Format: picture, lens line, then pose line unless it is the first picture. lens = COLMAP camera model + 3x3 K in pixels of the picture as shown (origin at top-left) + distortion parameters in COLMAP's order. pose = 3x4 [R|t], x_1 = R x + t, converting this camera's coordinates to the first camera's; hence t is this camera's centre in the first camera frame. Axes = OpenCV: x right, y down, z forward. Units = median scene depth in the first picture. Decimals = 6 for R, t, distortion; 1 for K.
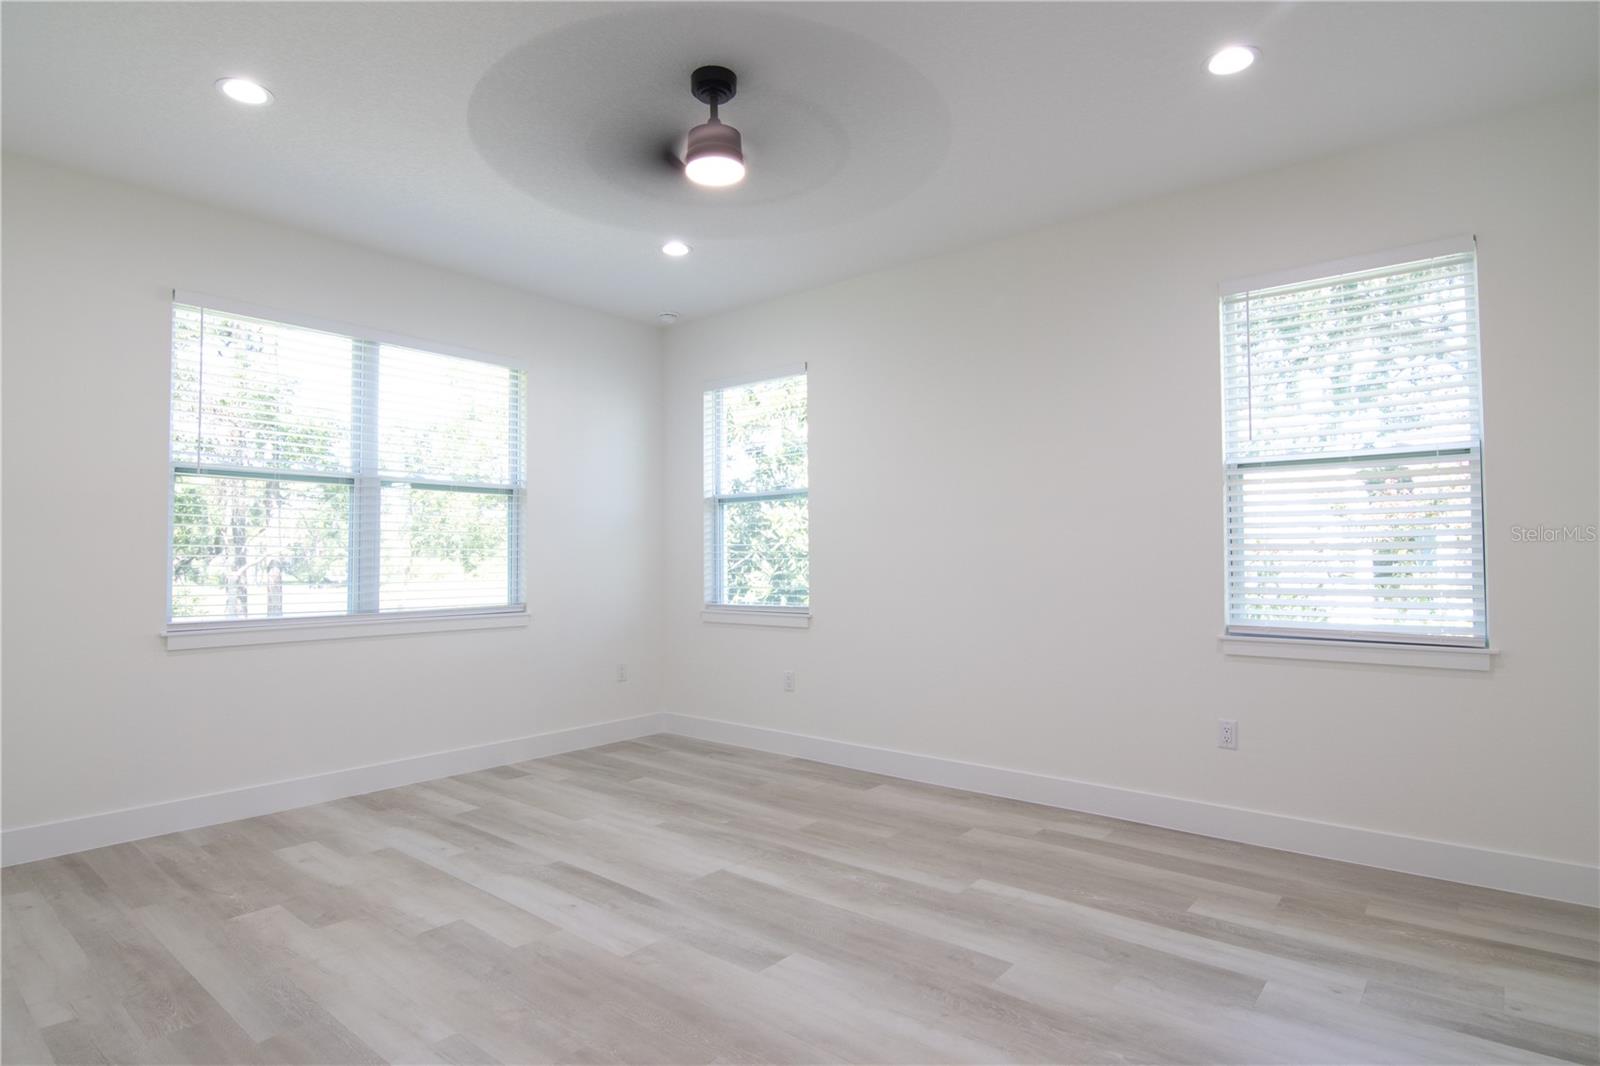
lens RADIAL K [[863.0, 0, 801.0], [0, 863.0, 533.4], [0, 0, 1]] dist [-0.003568, -0.006335]
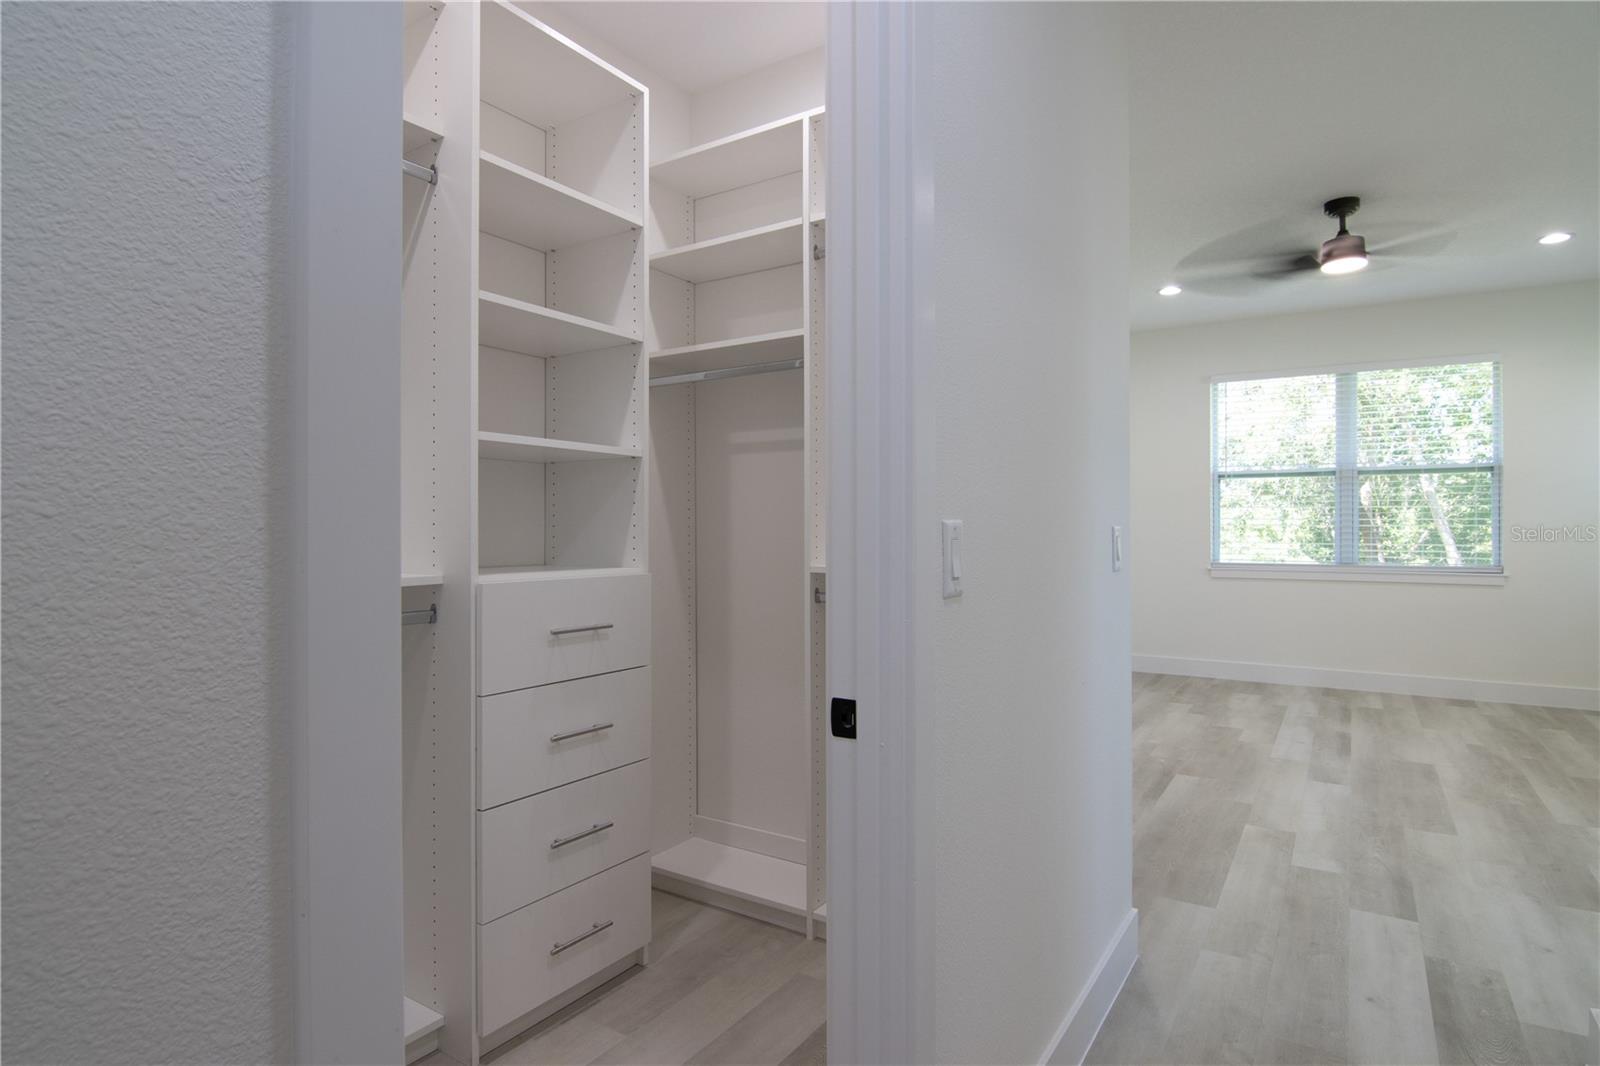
lens RADIAL K [[863.0, 0, 799.6], [0, 863.0, 536.6], [0, 0, 1]] dist [-0.003568, -0.006335]
pose [[0.130505, 0.012347, -0.991371, 1.150995], [0.026051, 0.999534, 0.015878, -0.000448], [0.991105, -0.027899, 0.130123, -0.119992]]
